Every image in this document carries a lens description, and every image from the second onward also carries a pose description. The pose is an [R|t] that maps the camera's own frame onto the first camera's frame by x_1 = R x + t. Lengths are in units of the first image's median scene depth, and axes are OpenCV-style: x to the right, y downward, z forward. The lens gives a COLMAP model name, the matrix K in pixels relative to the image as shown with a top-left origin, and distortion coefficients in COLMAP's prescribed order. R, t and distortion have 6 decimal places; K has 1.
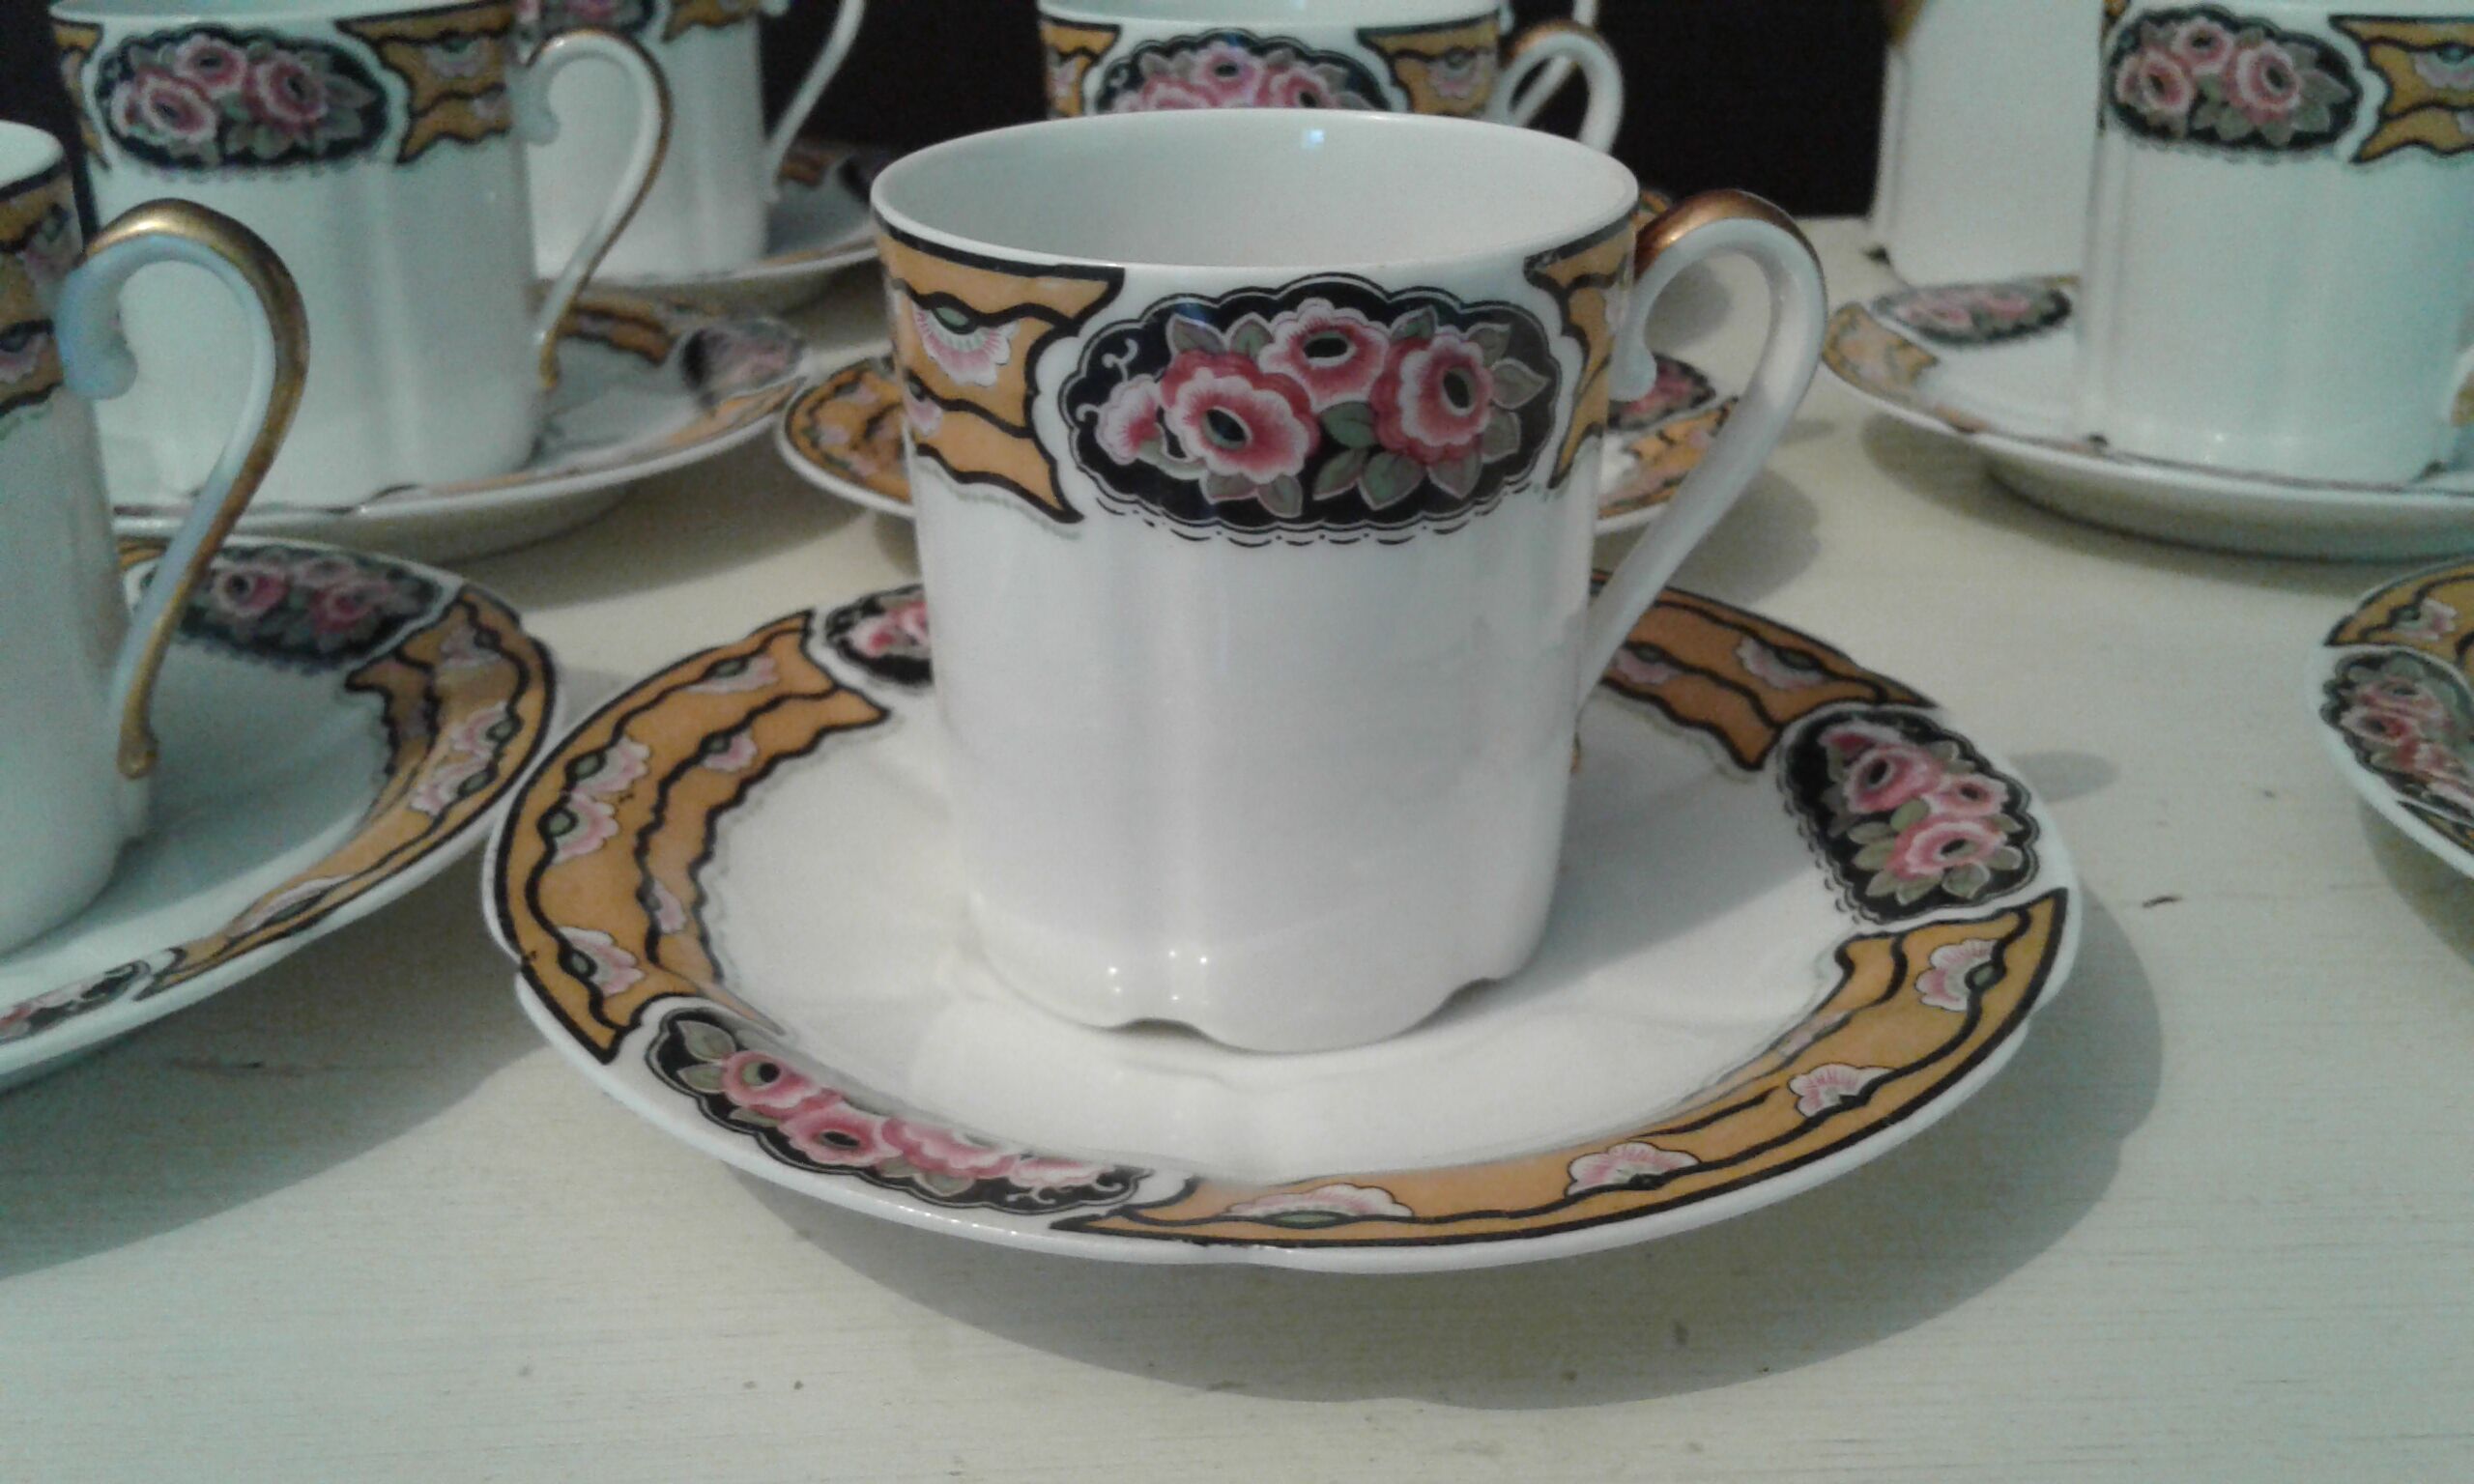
lens RADIAL K [[2357.0, 0, 1212.5], [0, 2357.0, 740.7], [0, 0, 1]] dist [0.118818, -0.274508]
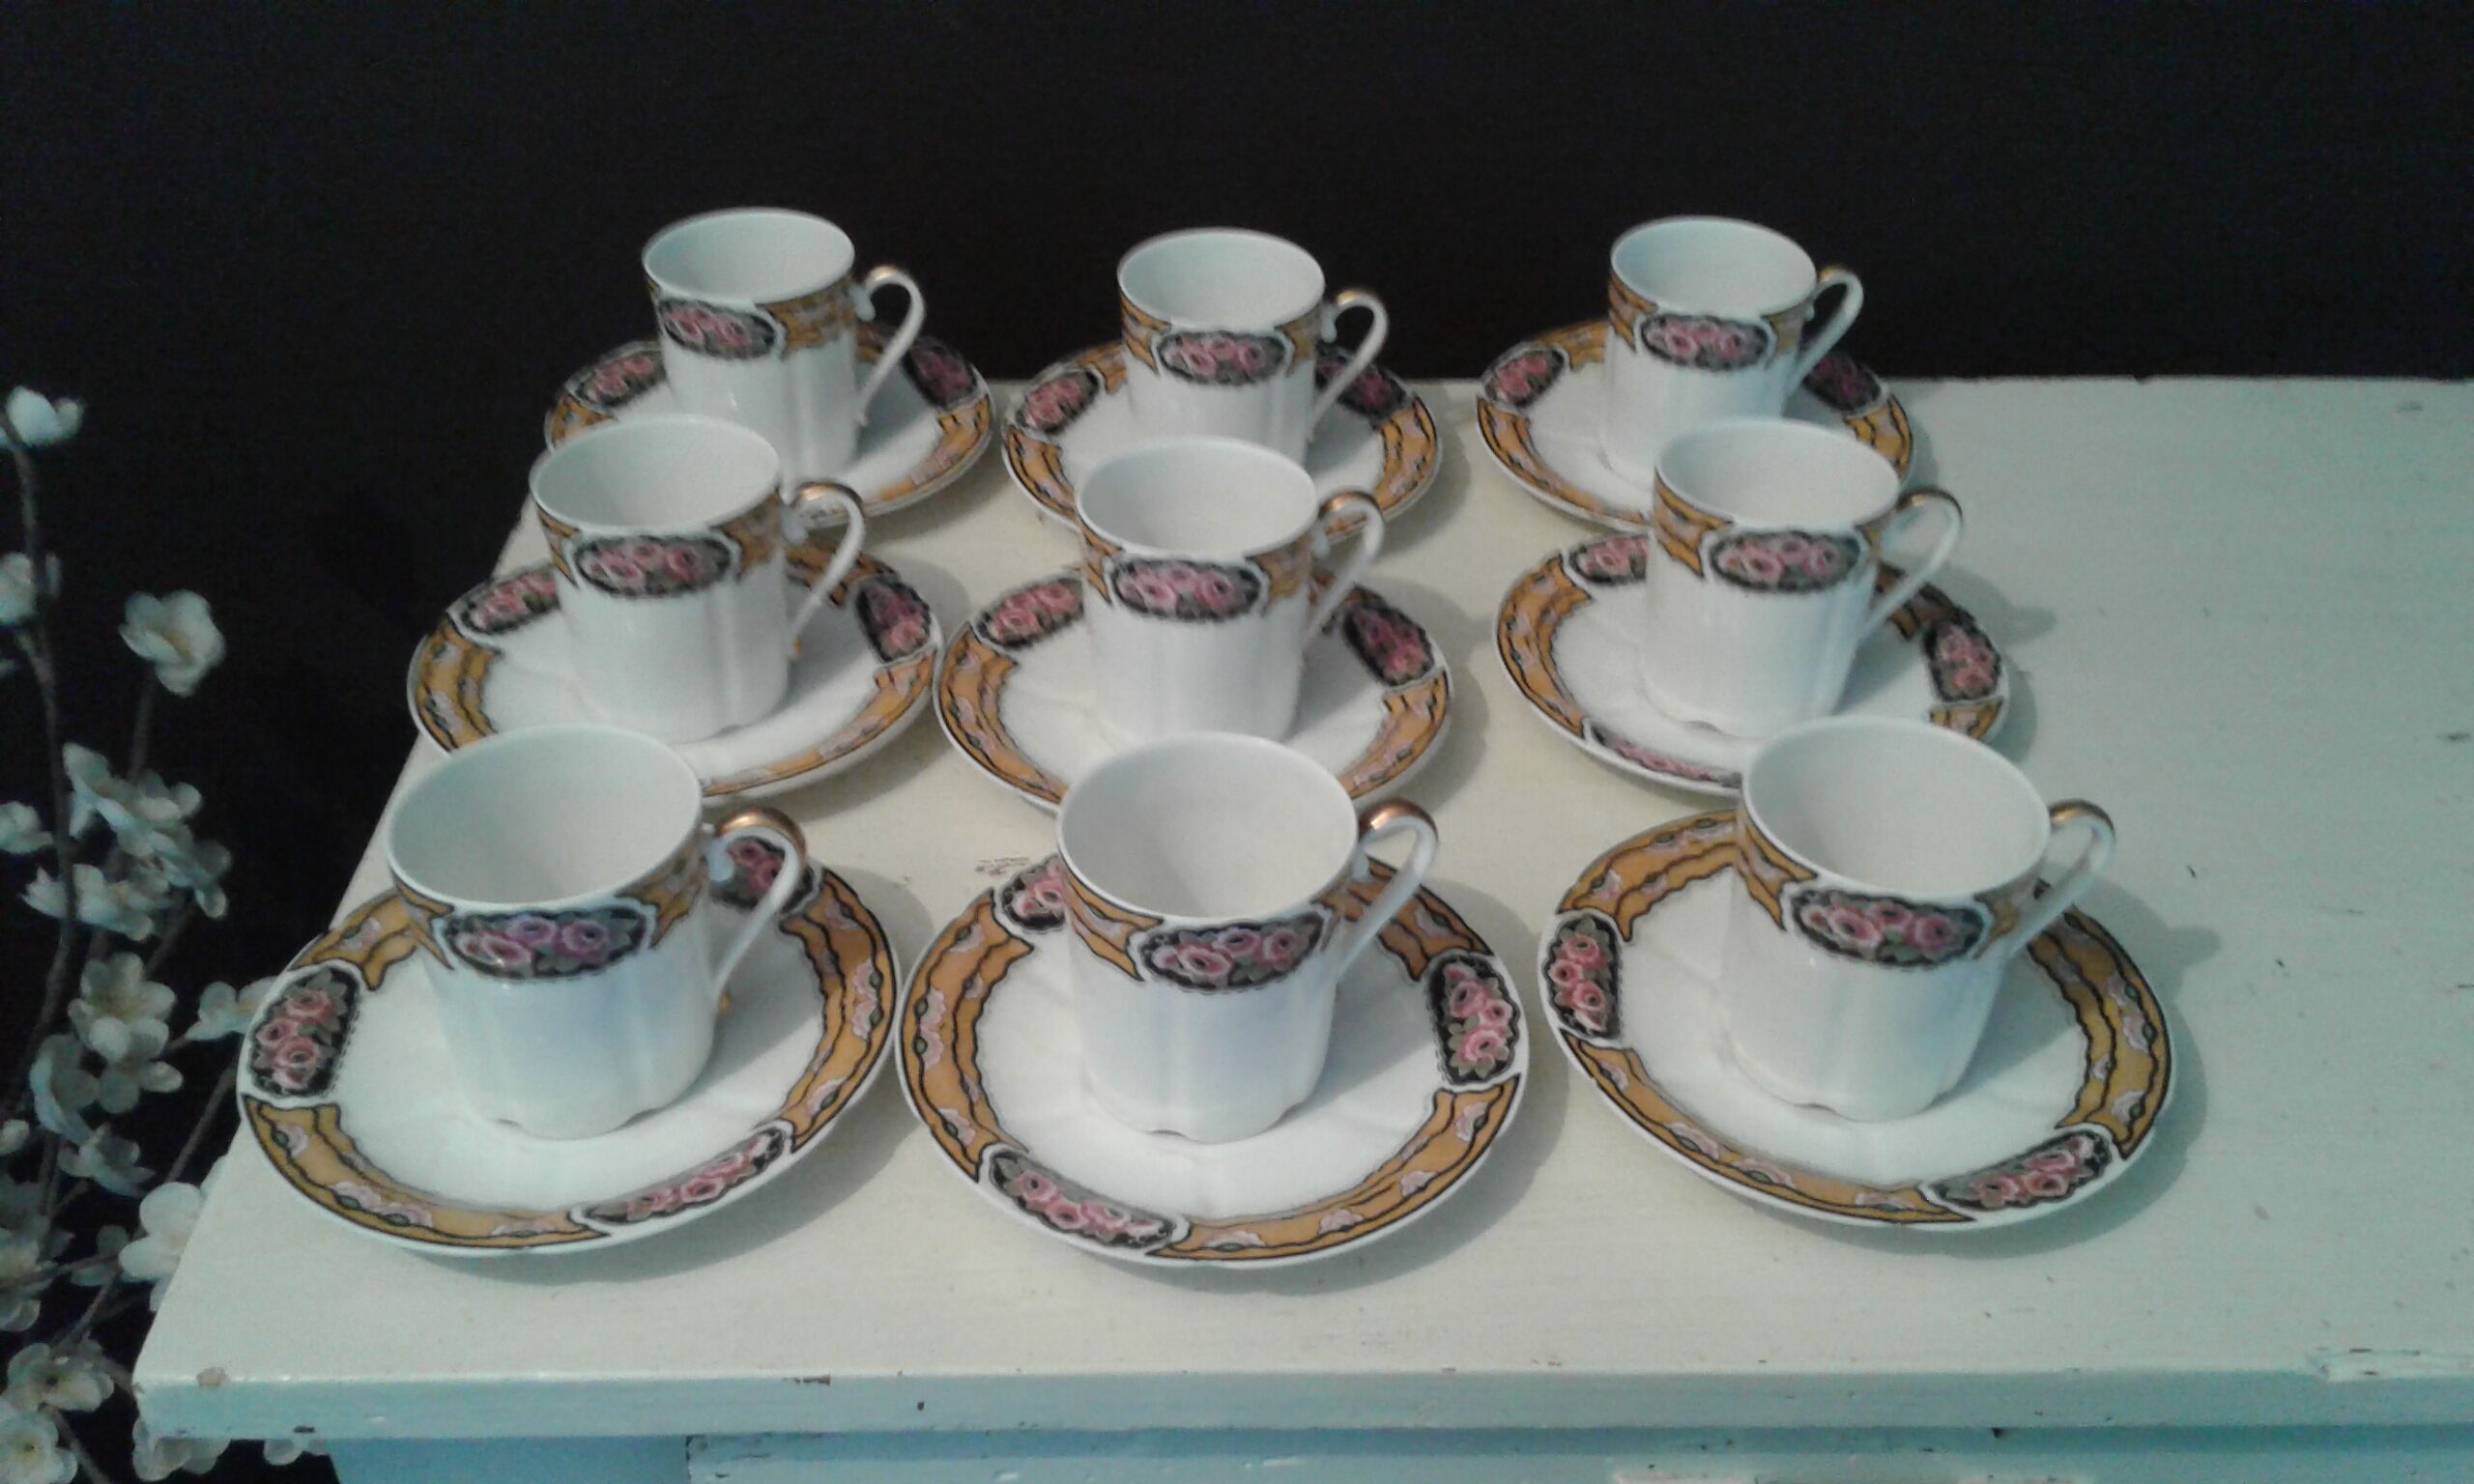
lens RADIAL K [[2357.0, 0, 1212.5], [0, 2357.0, 740.7], [0, 0, 1]] dist [0.118818, -0.274508]
pose [[0.998439, -0.011770, 0.054595, -0.118831], [-0.000645, 0.975044, 0.222011, -0.930101], [-0.055846, -0.221700, 0.973515, -1.509751]]
